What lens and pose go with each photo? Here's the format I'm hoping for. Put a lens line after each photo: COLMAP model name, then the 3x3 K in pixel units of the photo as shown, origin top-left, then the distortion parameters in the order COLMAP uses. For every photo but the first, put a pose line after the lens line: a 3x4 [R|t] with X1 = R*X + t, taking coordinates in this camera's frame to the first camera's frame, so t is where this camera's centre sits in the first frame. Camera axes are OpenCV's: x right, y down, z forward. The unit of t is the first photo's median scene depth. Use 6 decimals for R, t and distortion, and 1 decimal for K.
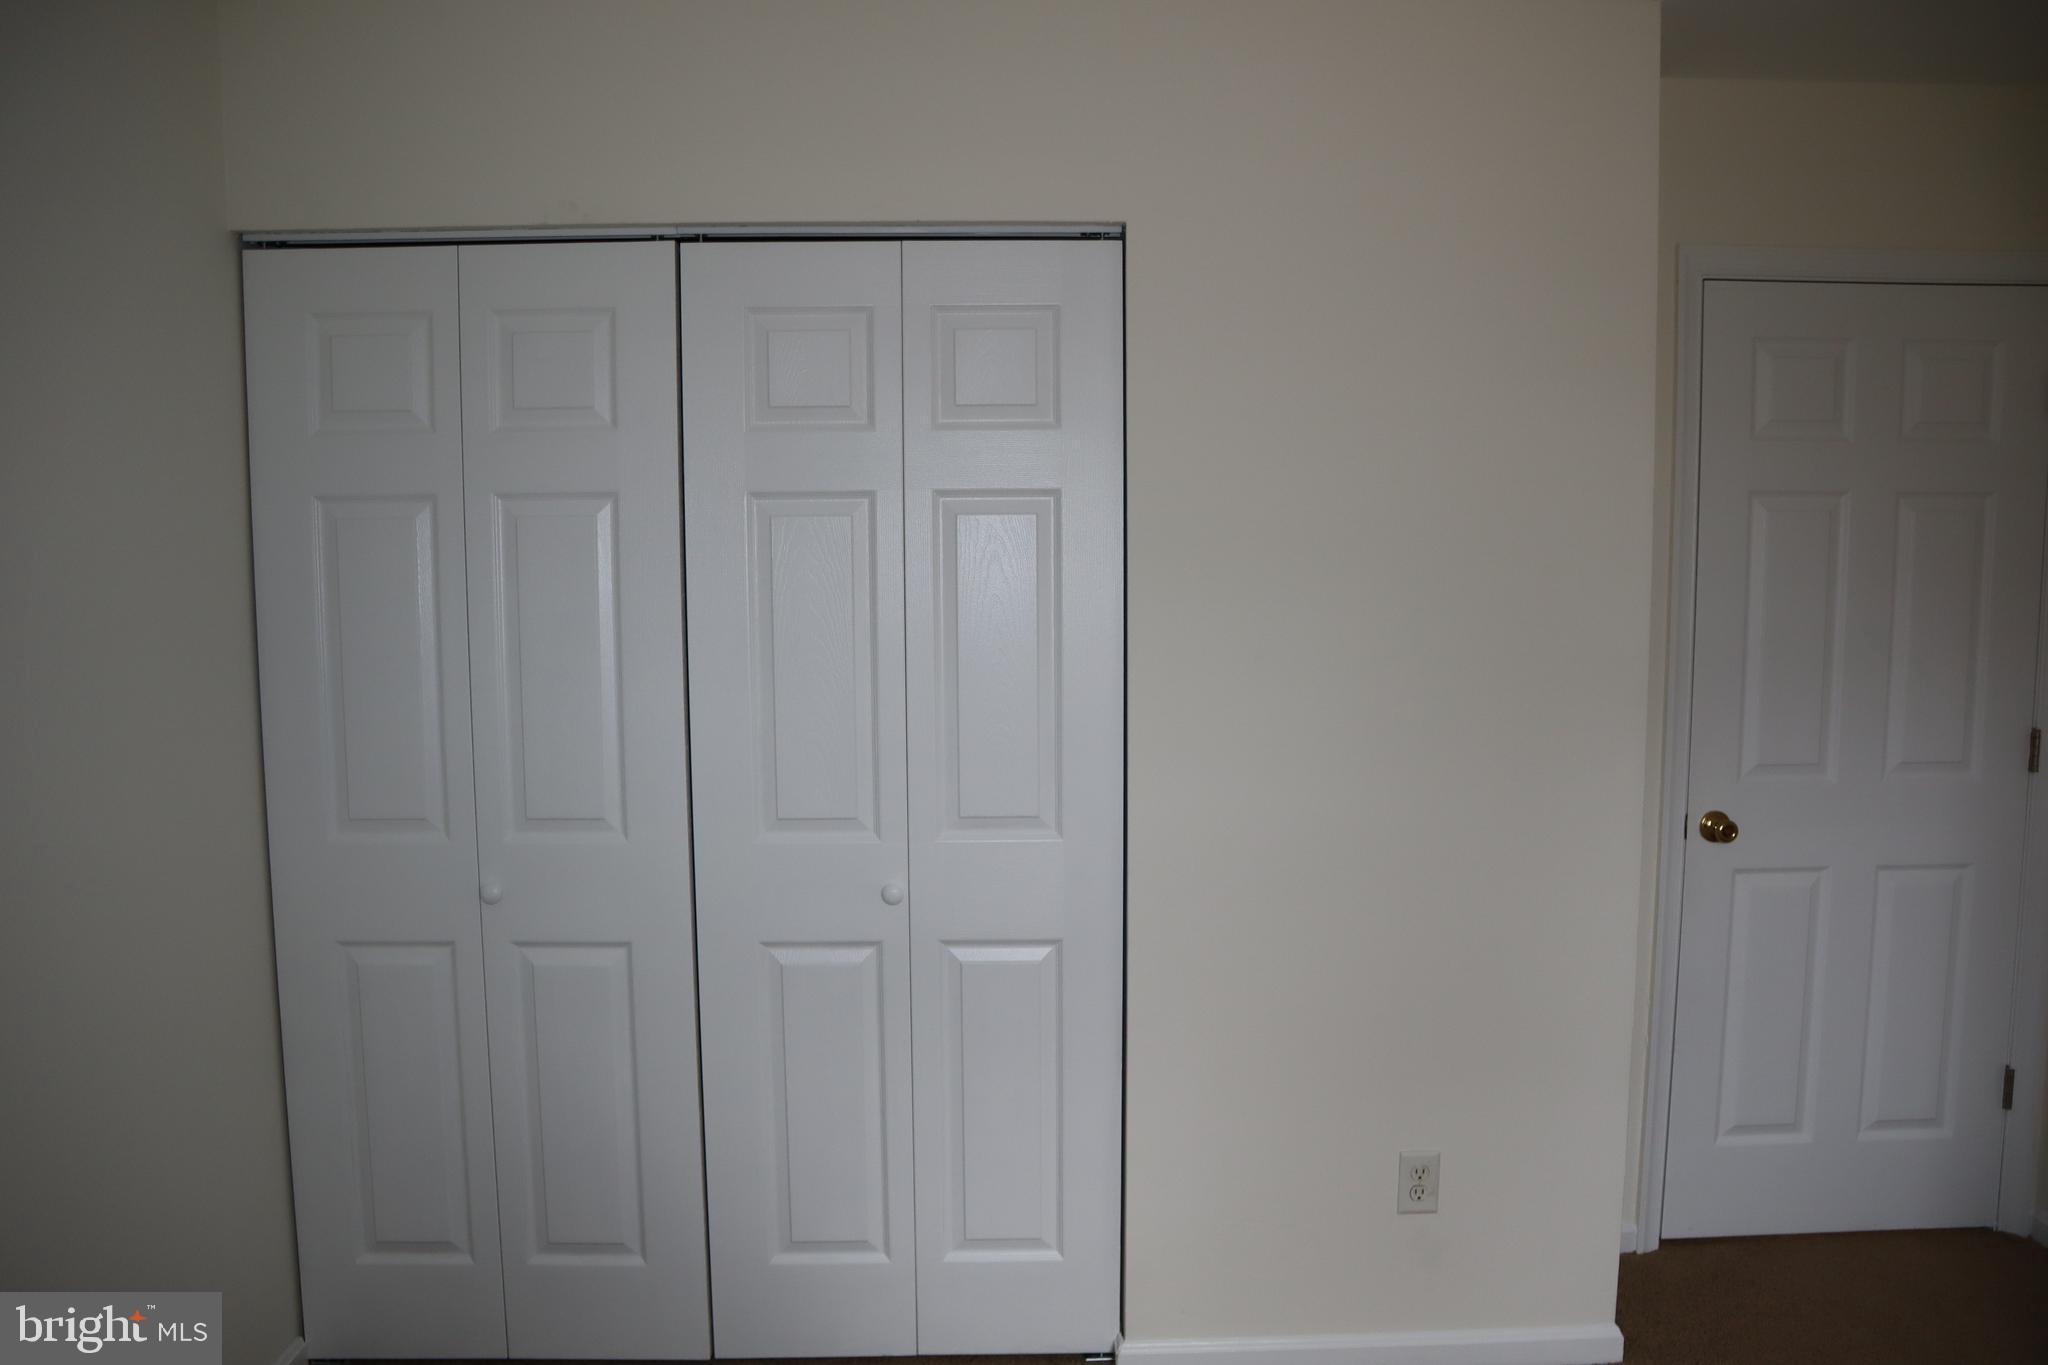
lens RADIAL K [[1380.9, 0, 1020.8], [0, 1380.9, 723.9], [0, 0, 1]] dist [-0.075526, -0.000189]
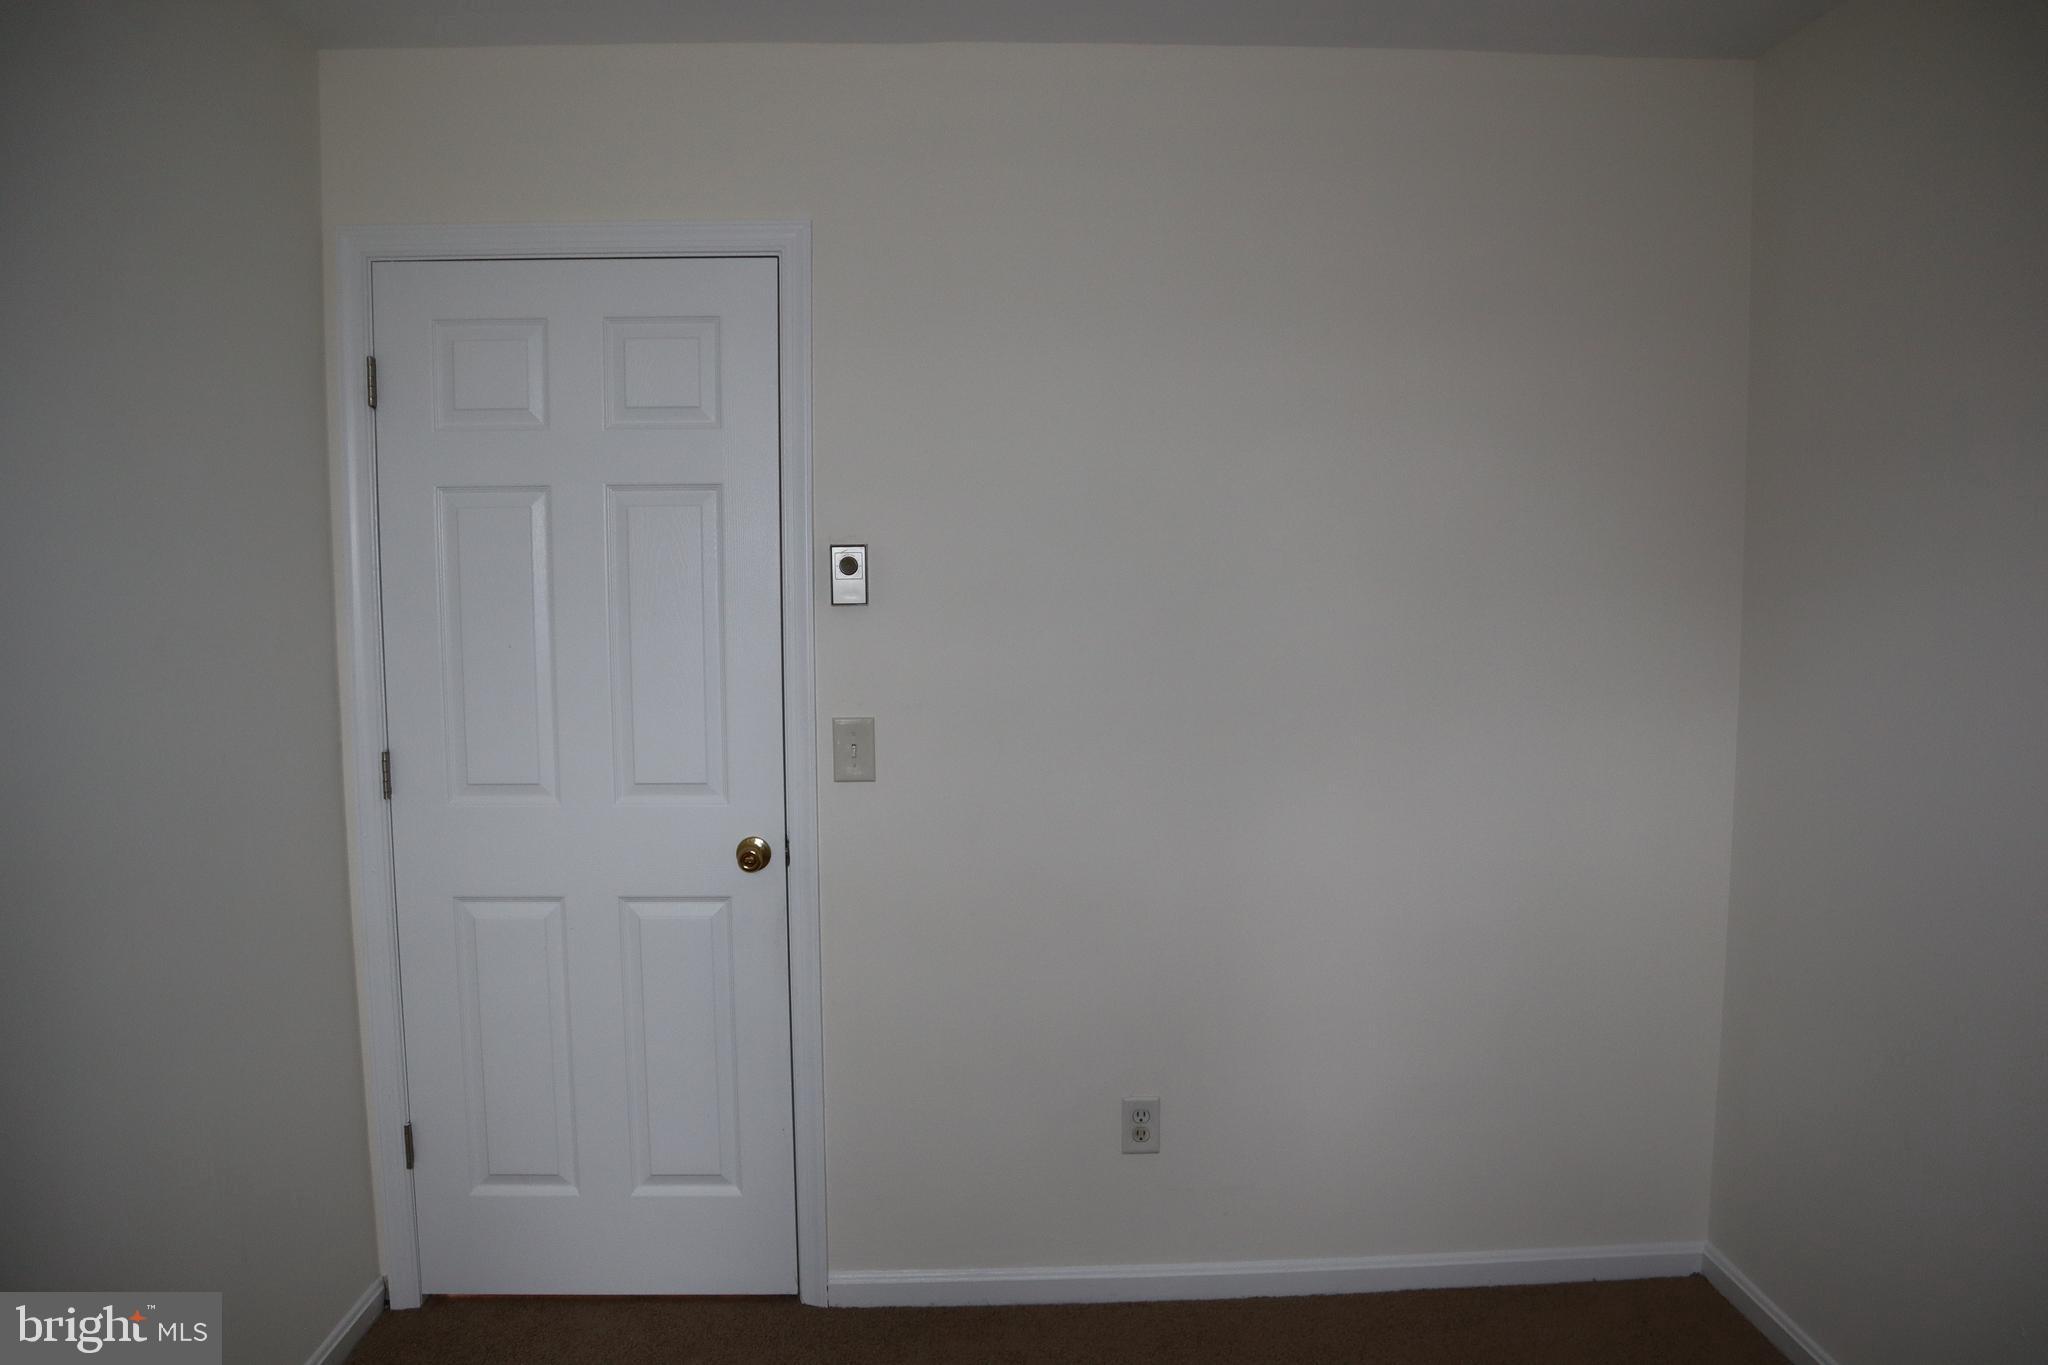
lens RADIAL K [[1257.5, 0, 1024.0], [0, 1257.5, 682.5], [0, 0, 1]] dist [-0.045226, -0.000483]
pose [[0.999972, -0.000776, -0.007415, 0.140985], [0.000694, 0.999939, -0.011004, -0.000479], [0.007423, 0.010998, 0.999912, 0.006974]]
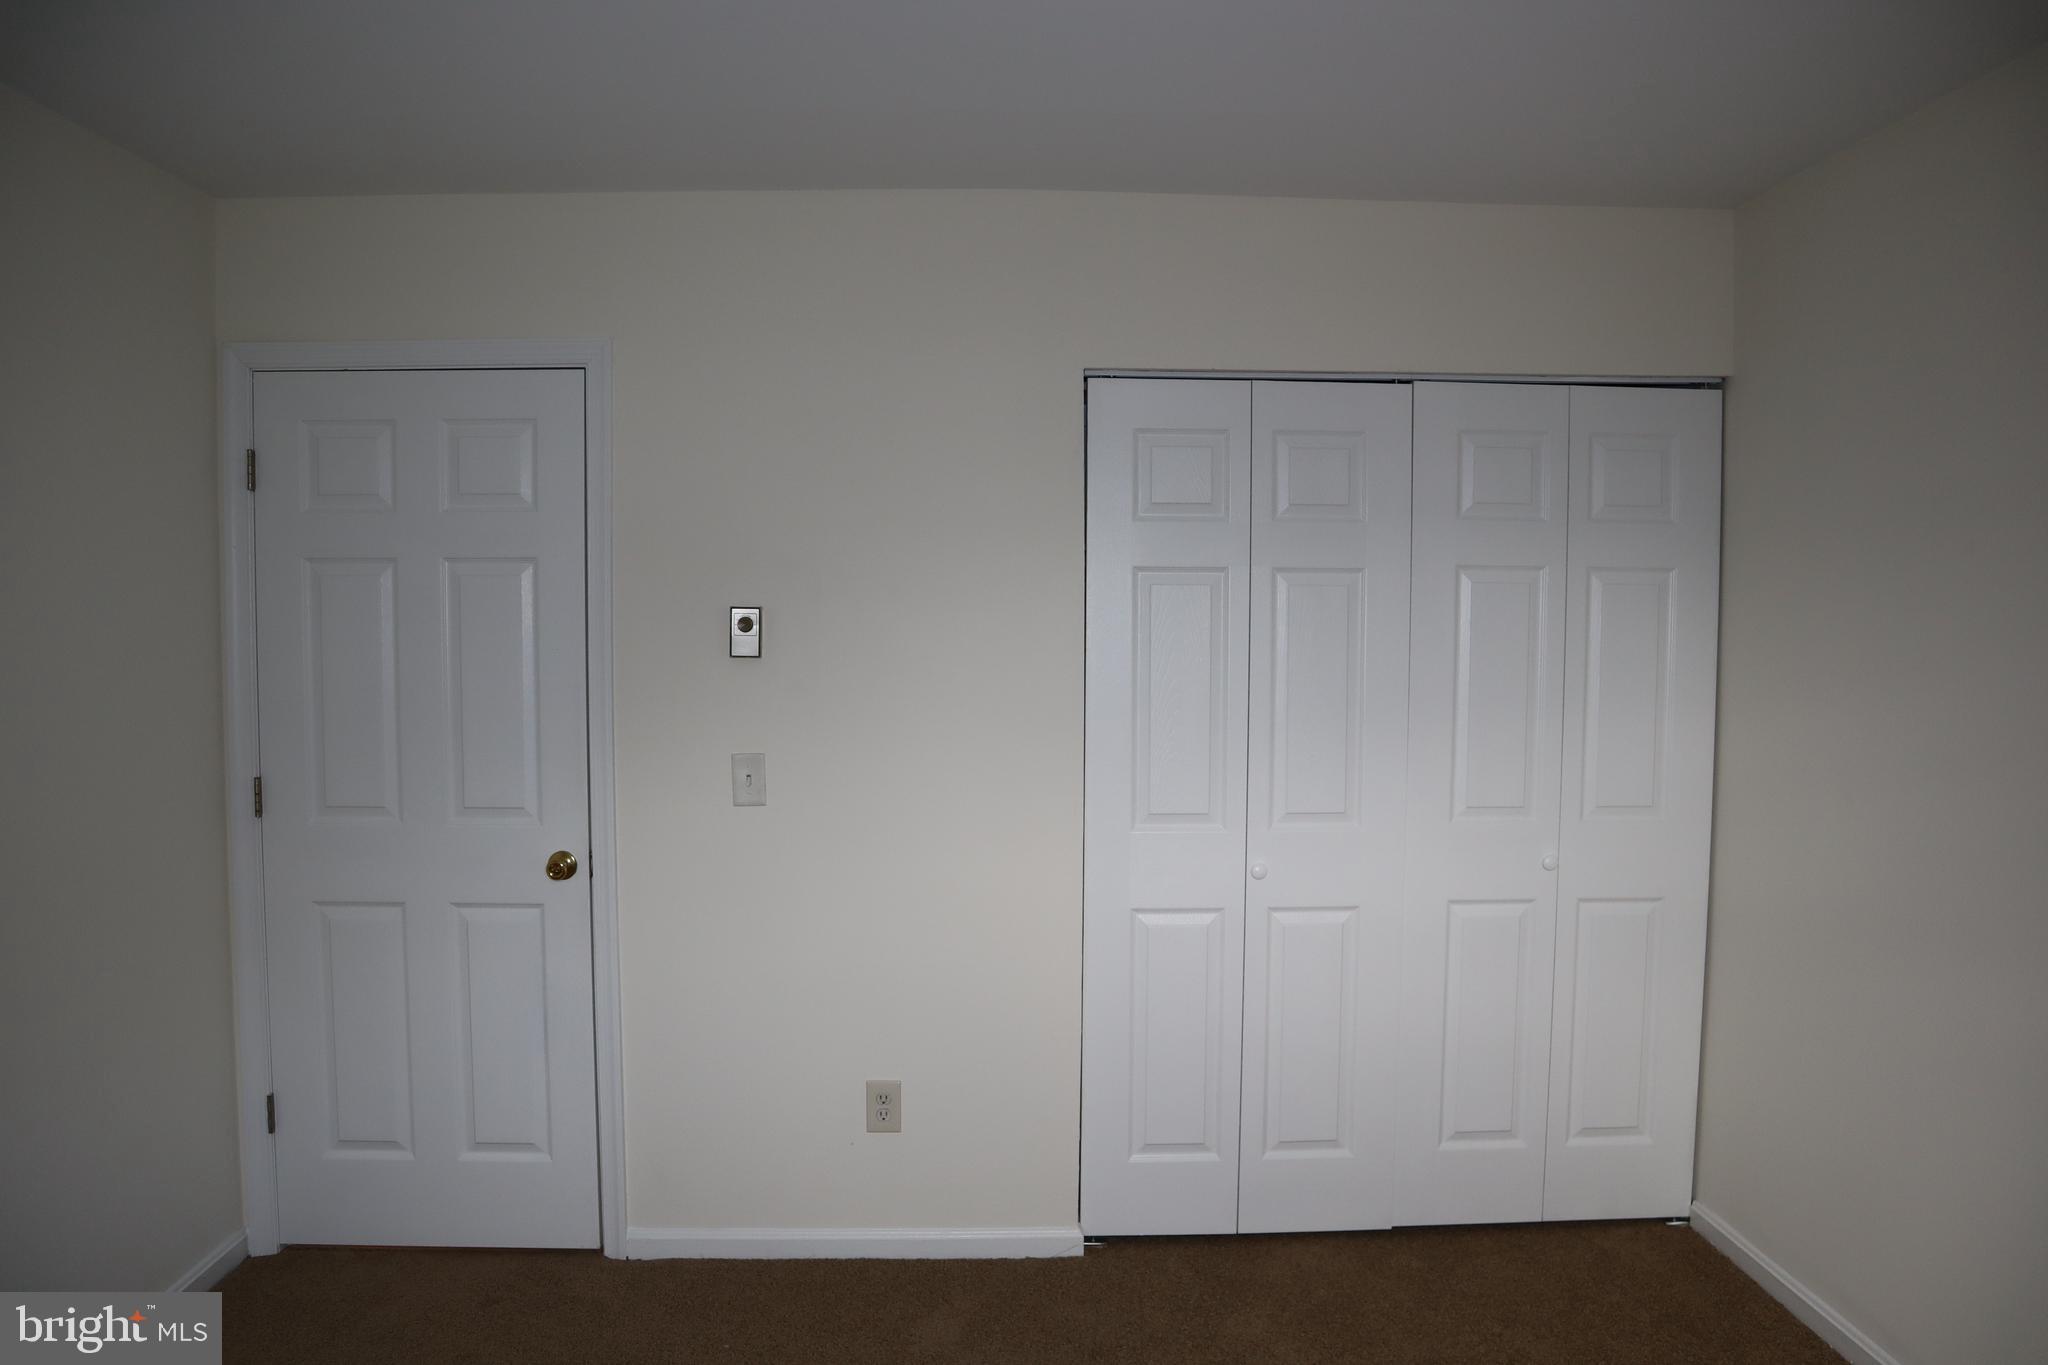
lens RADIAL K [[1064.1, 0, 1023.7], [0, 1064.1, 675.0], [0, 0, 1]] dist [-0.039145, 0.001342]
pose [[0.999773, 0.001619, -0.021266, 0.298371], [-0.002816, 0.998405, -0.056379, -0.001164], [0.021141, 0.056426, 0.998183, 0.011485]]
